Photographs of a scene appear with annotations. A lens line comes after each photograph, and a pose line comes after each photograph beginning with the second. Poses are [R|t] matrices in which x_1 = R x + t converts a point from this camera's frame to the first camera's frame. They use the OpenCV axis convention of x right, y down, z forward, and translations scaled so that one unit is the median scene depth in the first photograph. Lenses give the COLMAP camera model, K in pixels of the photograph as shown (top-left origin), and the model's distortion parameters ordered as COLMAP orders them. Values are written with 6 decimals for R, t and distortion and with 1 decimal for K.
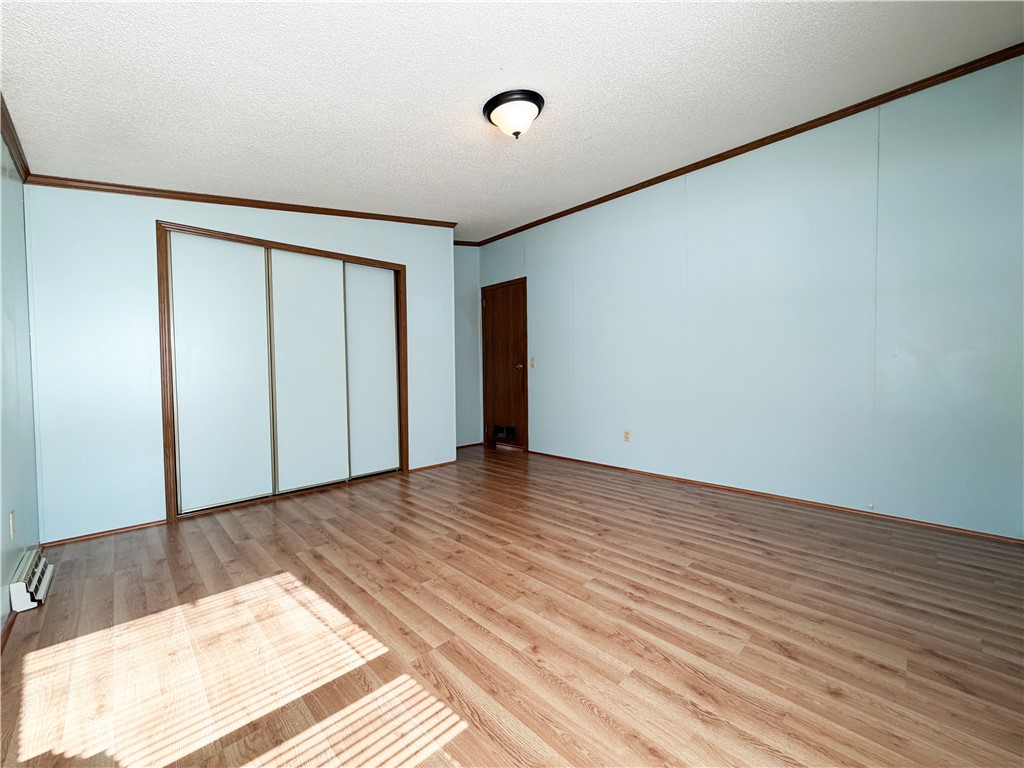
lens RADIAL K [[408.1, 0, 512.6], [0, 408.1, 383.9], [0, 0, 1]] dist [-0.001174, -0.000266]
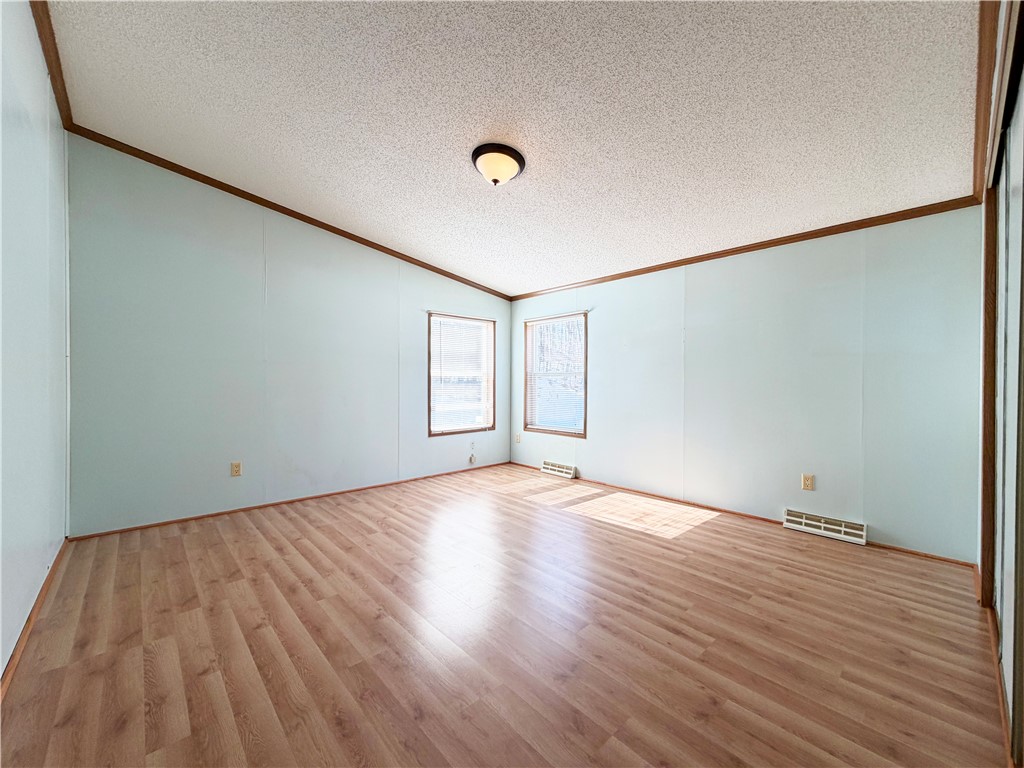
lens RADIAL K [[408.1, 0, 511.1], [0, 408.1, 384.5], [0, 0, 1]] dist [-0.001174, -0.000266]
pose [[-0.999425, 0.007277, 0.033130, -0.072391], [0.008279, 0.999509, 0.030212, -0.094856], [-0.032894, 0.030469, -0.998994, 2.343635]]
